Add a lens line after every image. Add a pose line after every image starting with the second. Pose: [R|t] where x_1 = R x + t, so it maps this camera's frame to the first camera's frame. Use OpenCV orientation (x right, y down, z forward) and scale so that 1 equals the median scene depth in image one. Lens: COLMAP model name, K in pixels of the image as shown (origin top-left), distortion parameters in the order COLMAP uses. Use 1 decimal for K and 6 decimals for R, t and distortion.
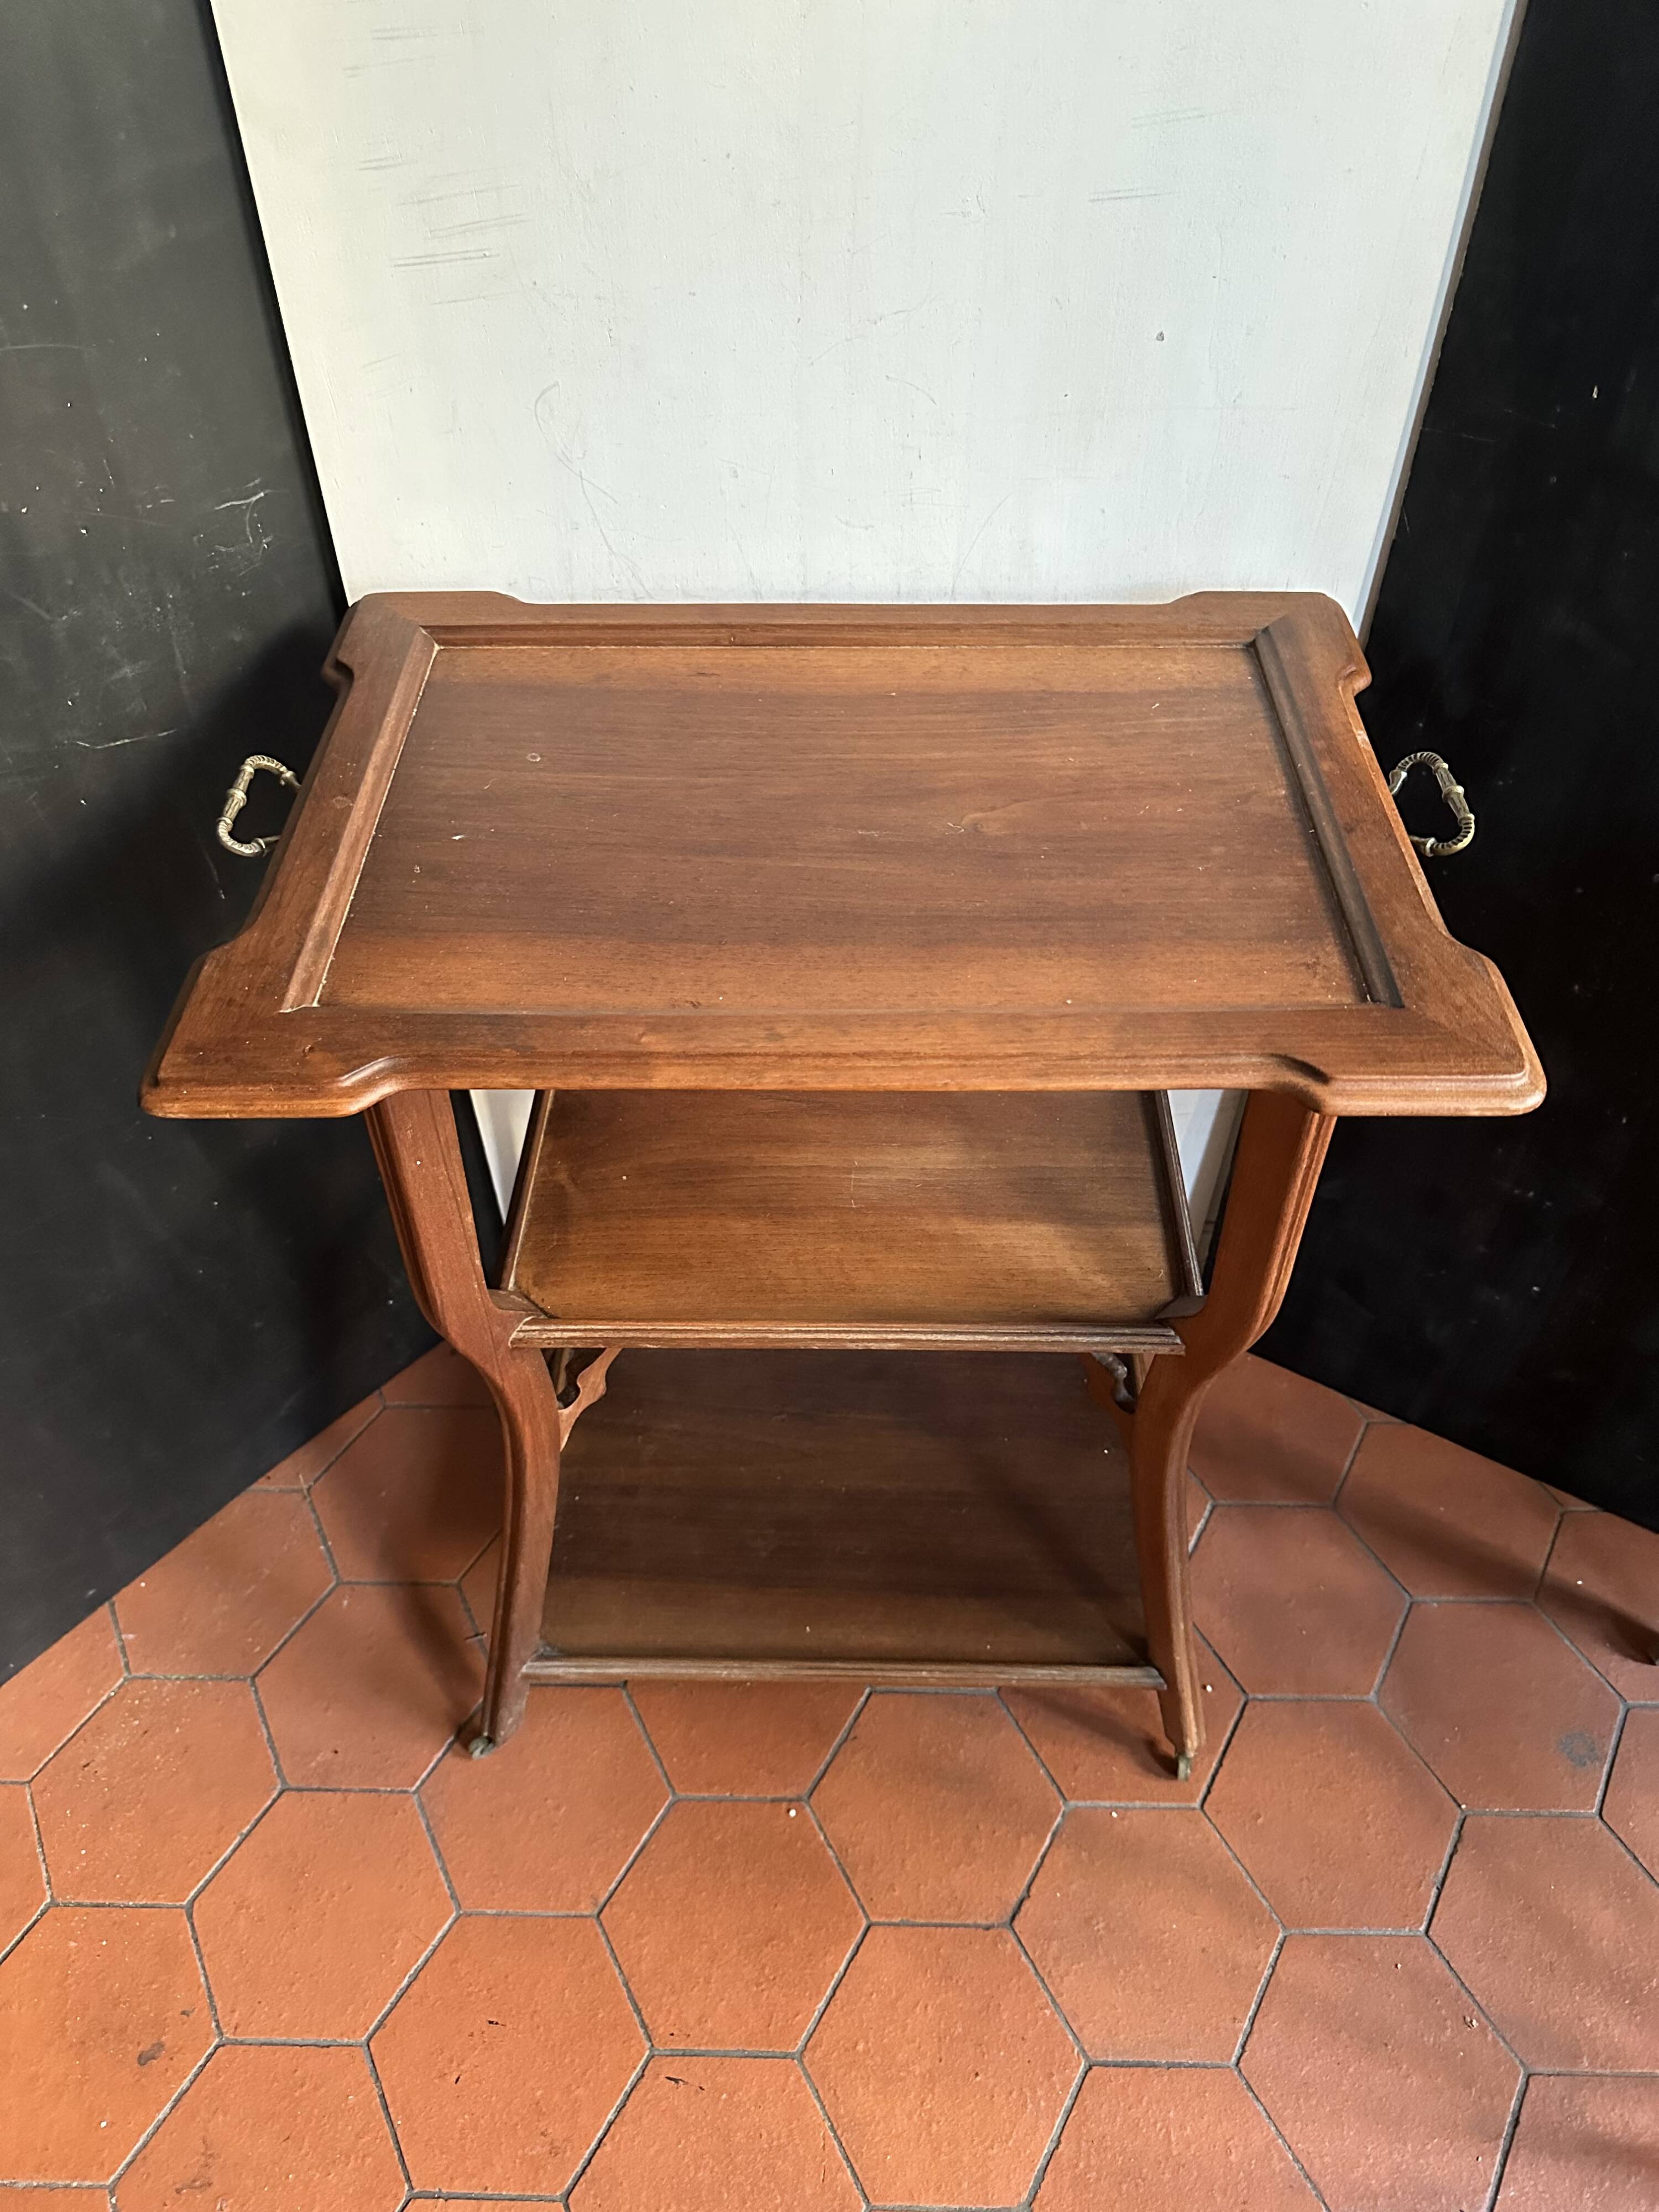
lens RADIAL K [[1602.9, 0, 840.2], [0, 1602.9, 1108.0], [0, 0, 1]] dist [-0.009509, -0.000469]
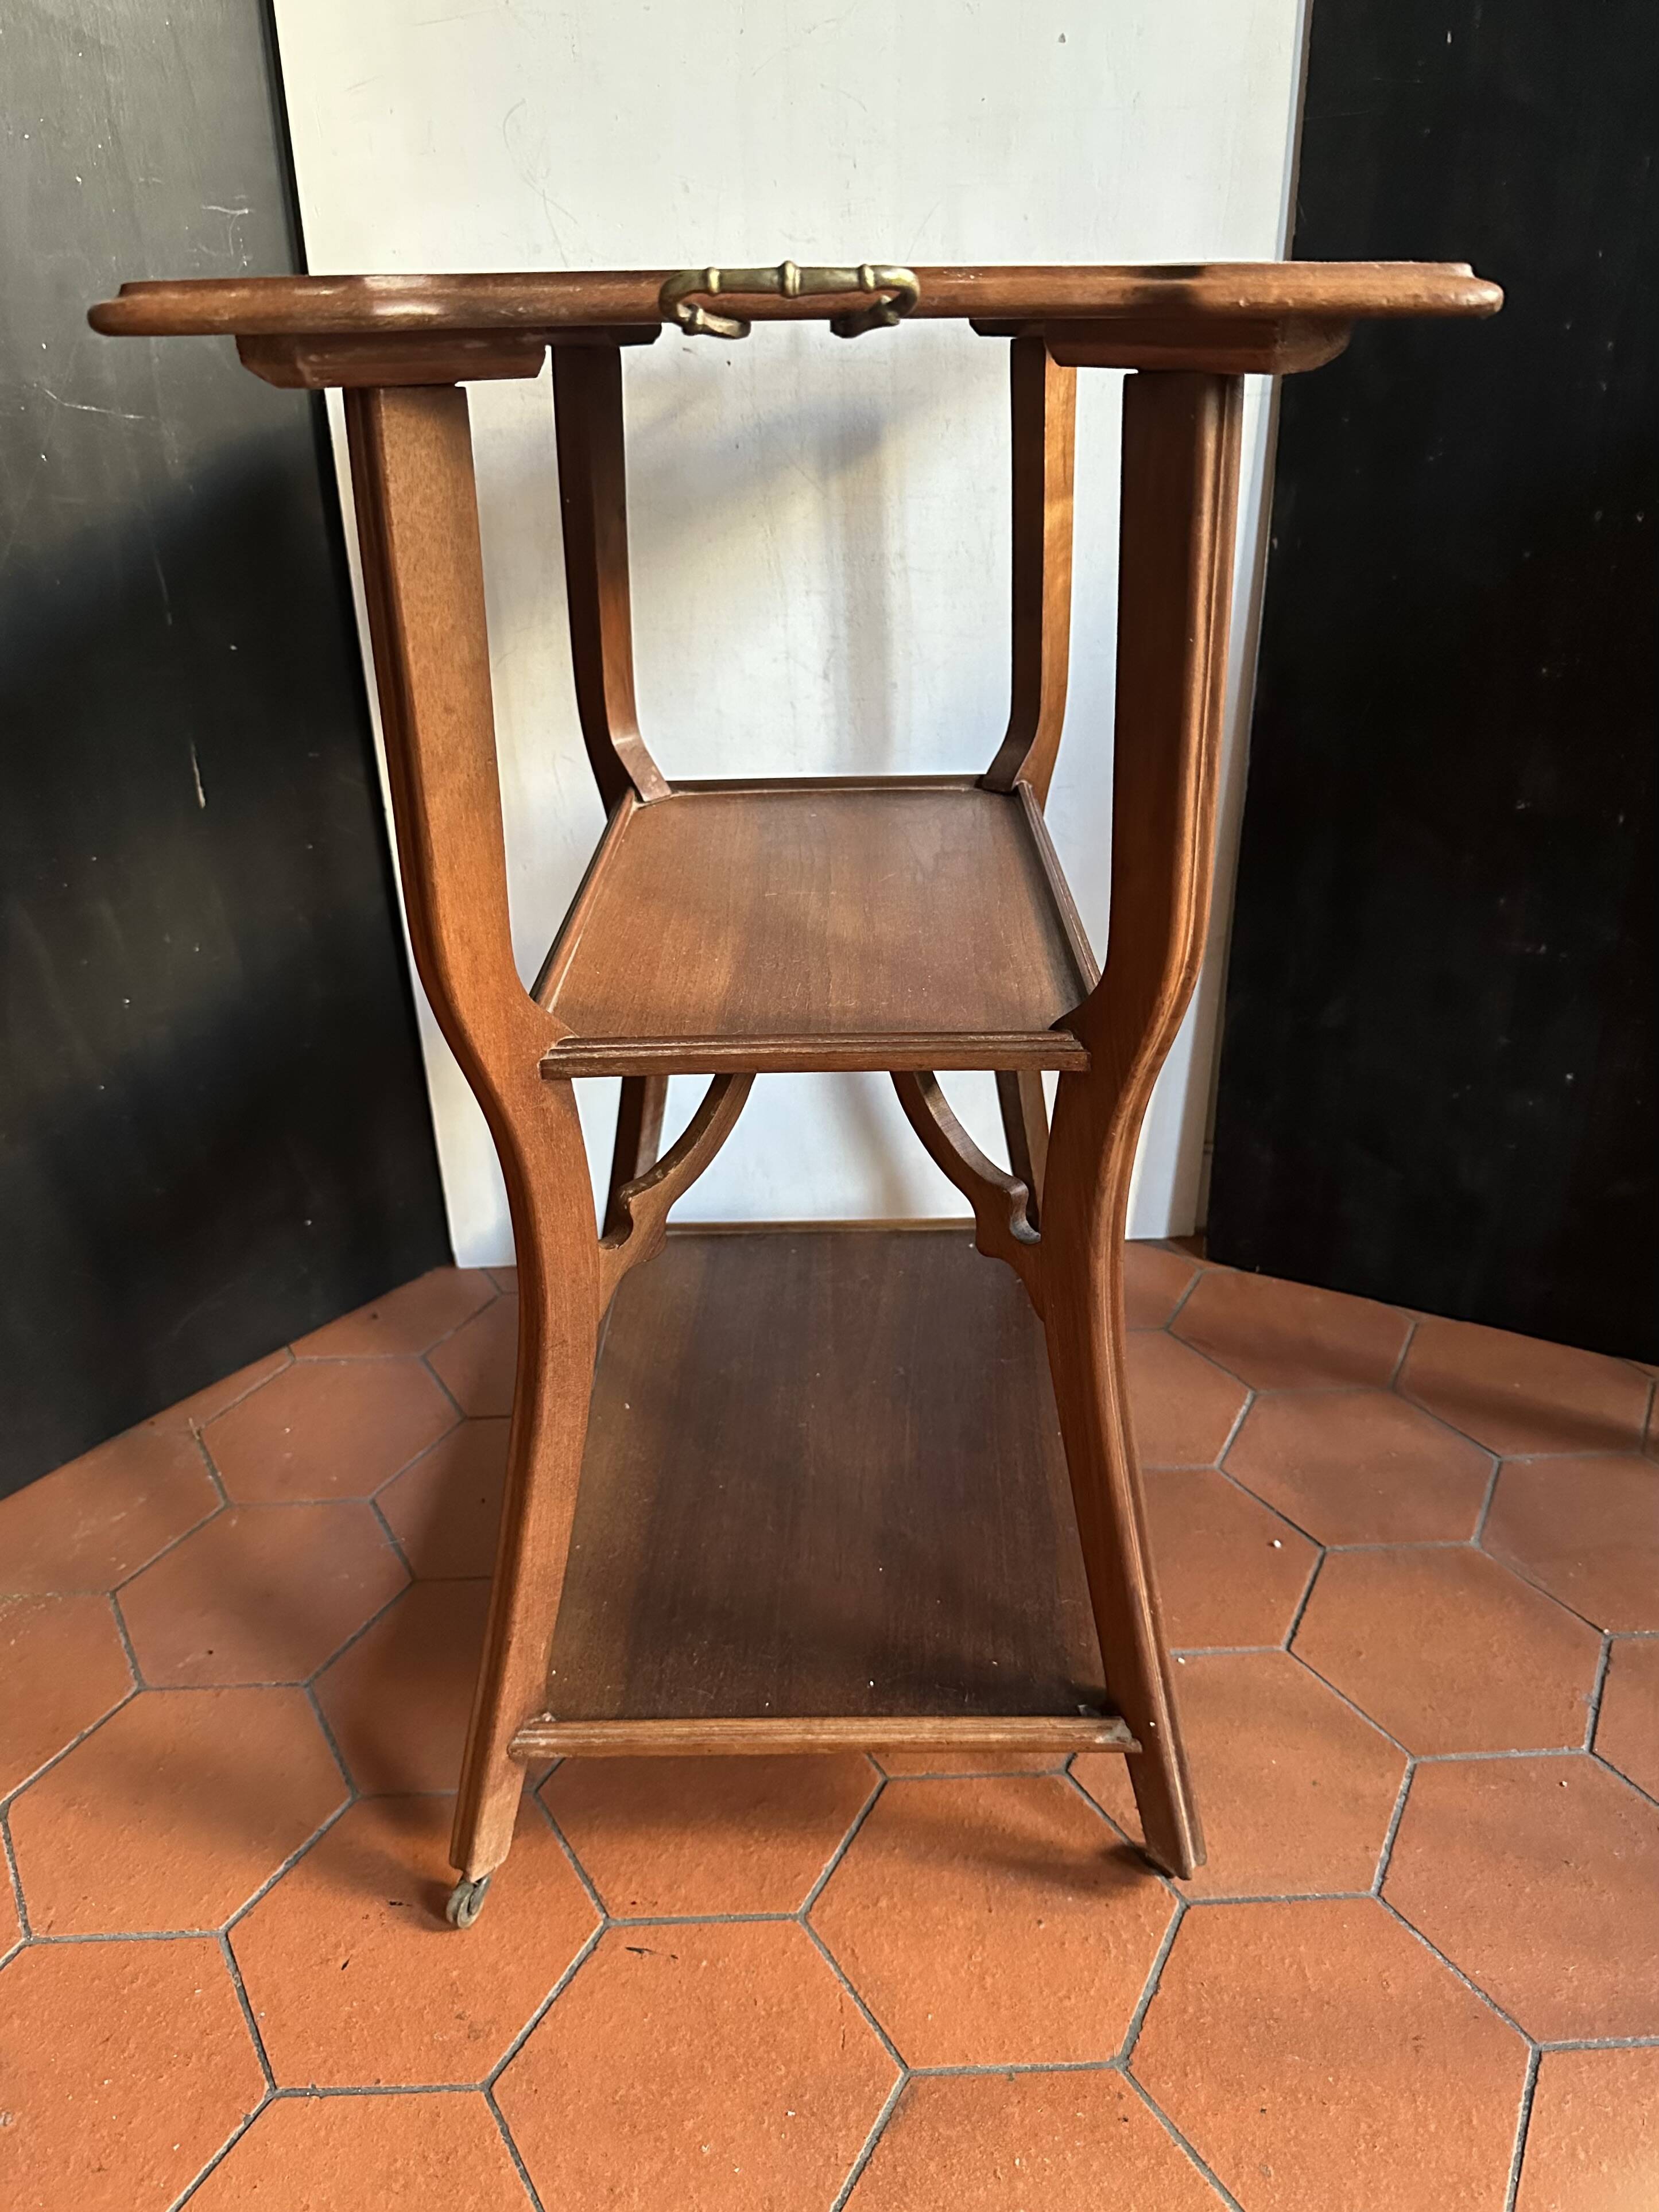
lens RADIAL K [[1684.5, 0, 830.4], [0, 1684.5, 1091.8], [0, 0, 1]] dist [-0.003260, -0.010794]
pose [[0.998788, -0.037420, 0.031966, -0.023002], [0.046164, 0.937467, -0.345000, 0.491325], [-0.017058, 0.346058, 0.938058, 0.117573]]
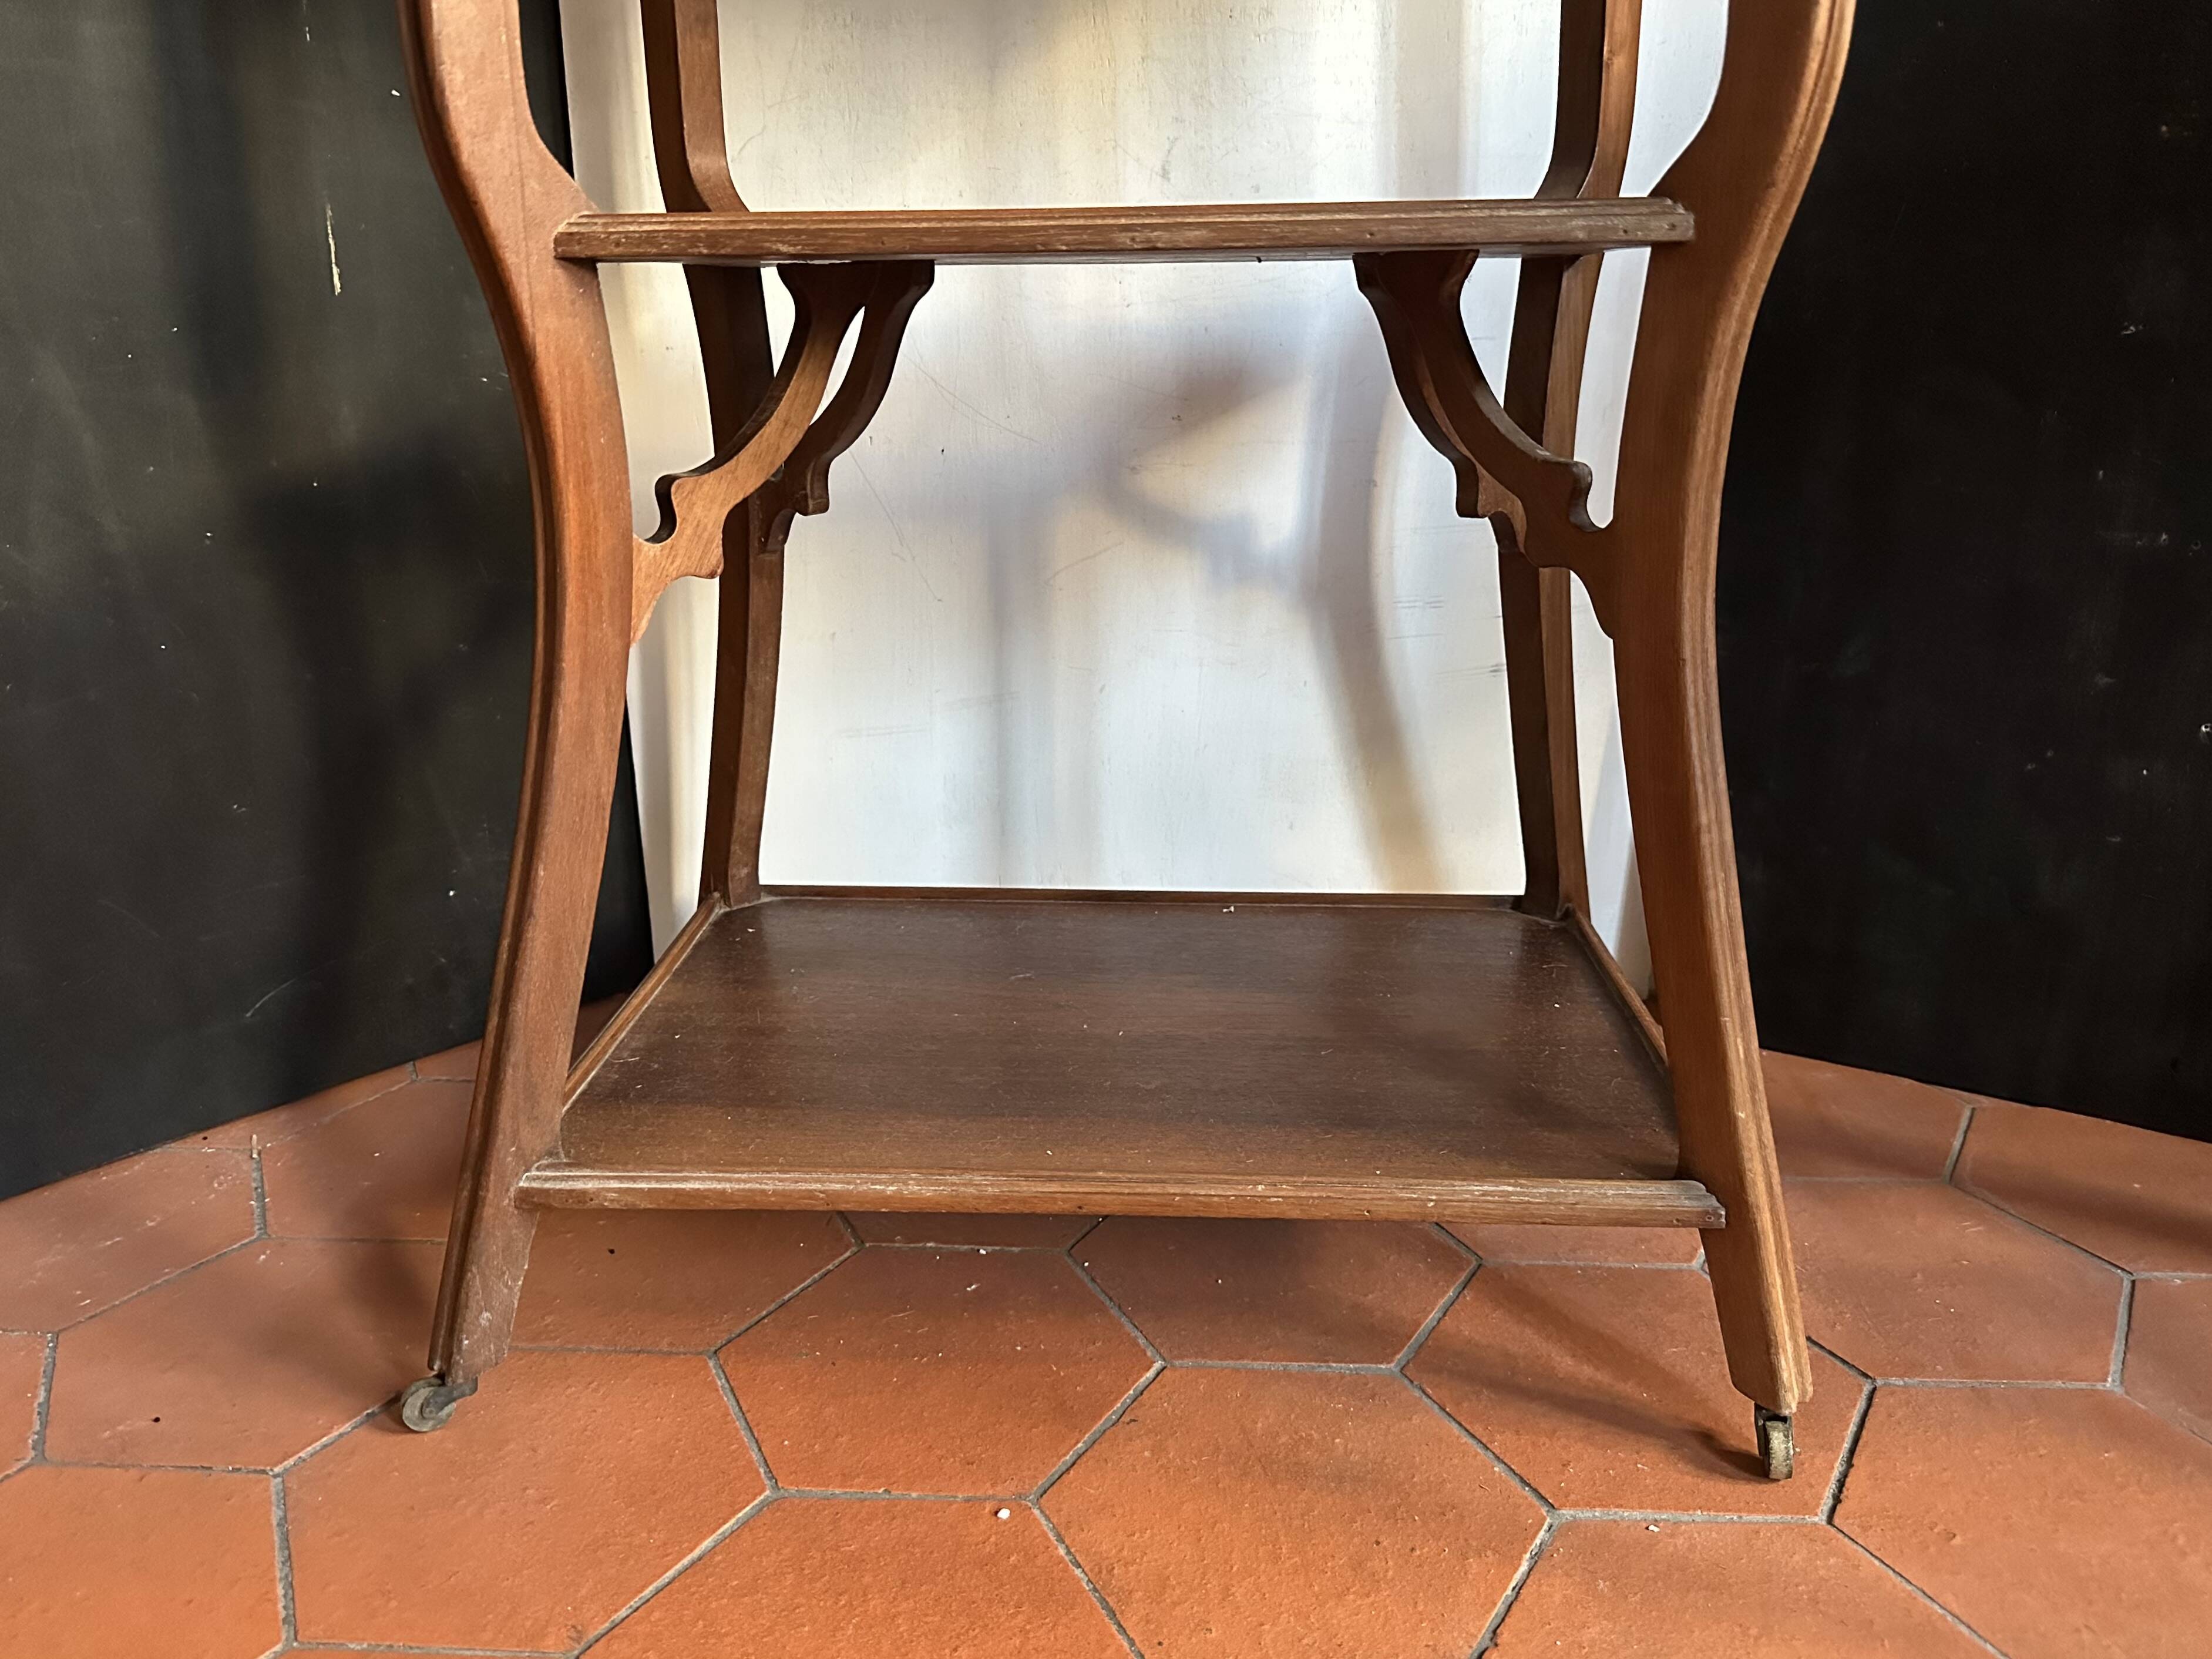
lens RADIAL K [[1684.5, 0, 1104.4], [0, 1684.5, 837.3], [0, 0, 1]] dist [-0.003260, -0.010794]
pose [[0.999356, 0.006266, -0.035335, 0.020024], [-0.022193, 0.881672, -0.471341, 0.539360], [0.028200, 0.471822, 0.881243, 0.469727]]
